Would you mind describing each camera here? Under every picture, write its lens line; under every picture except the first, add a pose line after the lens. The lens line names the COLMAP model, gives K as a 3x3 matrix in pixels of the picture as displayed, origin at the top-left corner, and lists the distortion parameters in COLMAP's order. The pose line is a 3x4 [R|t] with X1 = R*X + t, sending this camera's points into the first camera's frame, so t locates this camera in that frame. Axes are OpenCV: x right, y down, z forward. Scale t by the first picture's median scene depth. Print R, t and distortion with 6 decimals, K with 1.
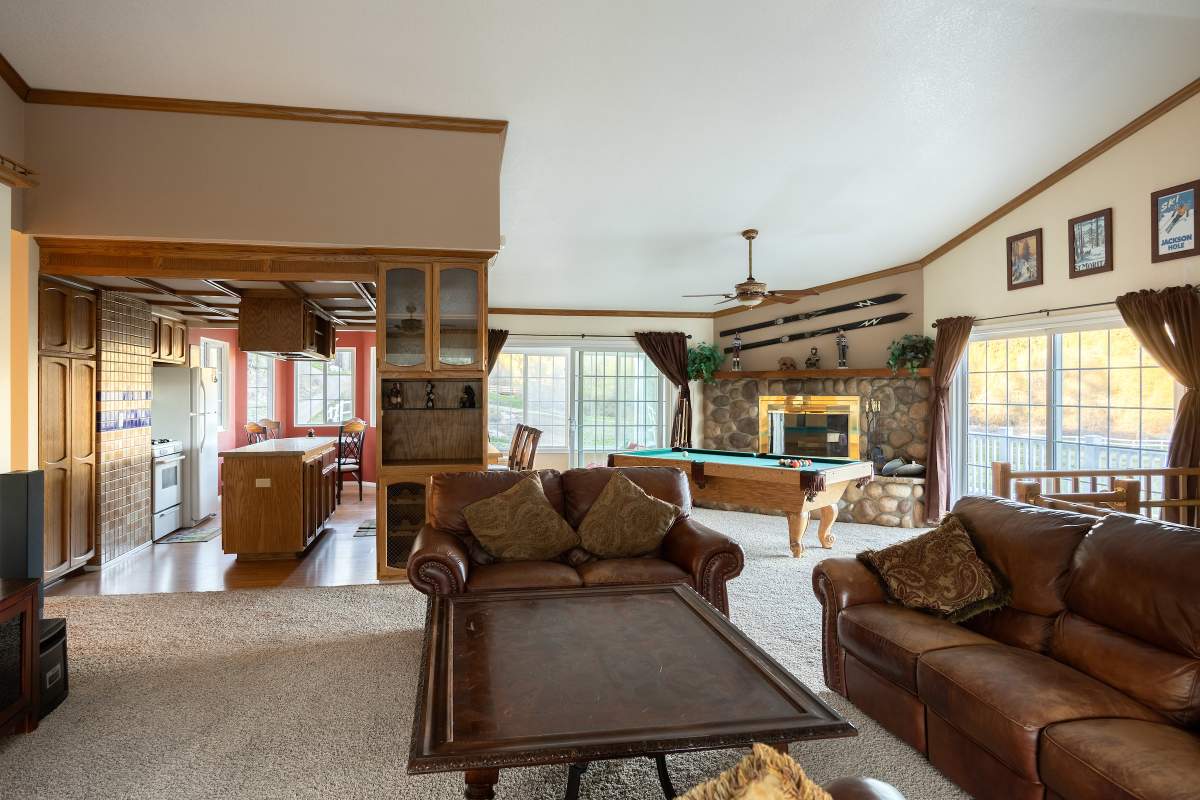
lens RADIAL K [[718.6, 0, 600.6], [0, 718.6, 395.7], [0, 0, 1]] dist [-0.001625, 0.004864]
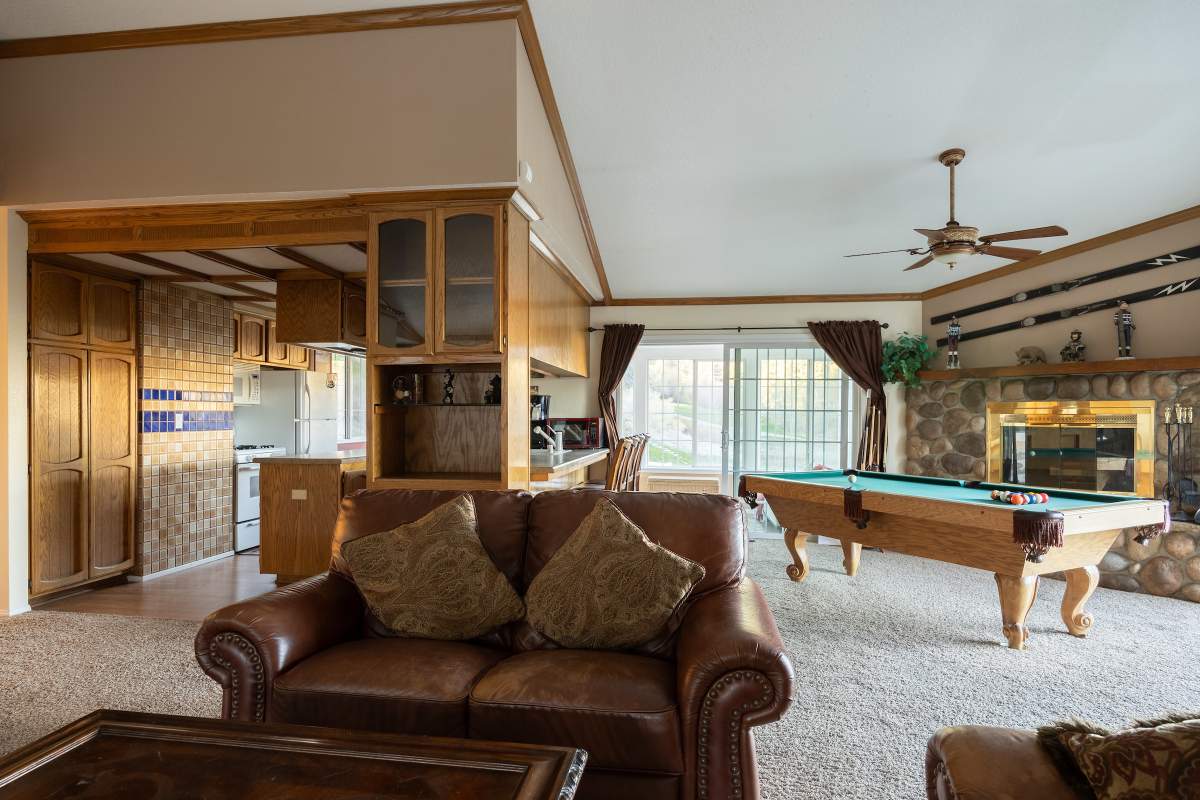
lens RADIAL K [[718.6, 0, 576.9], [0, 718.6, 421.9], [0, 0, 1]] dist [-0.001625, 0.004864]
pose [[0.937468, 0.004900, -0.348038, 0.128324], [-0.002884, 0.999976, 0.006310, 0.024336], [0.348061, -0.004911, 0.937459, 0.271185]]
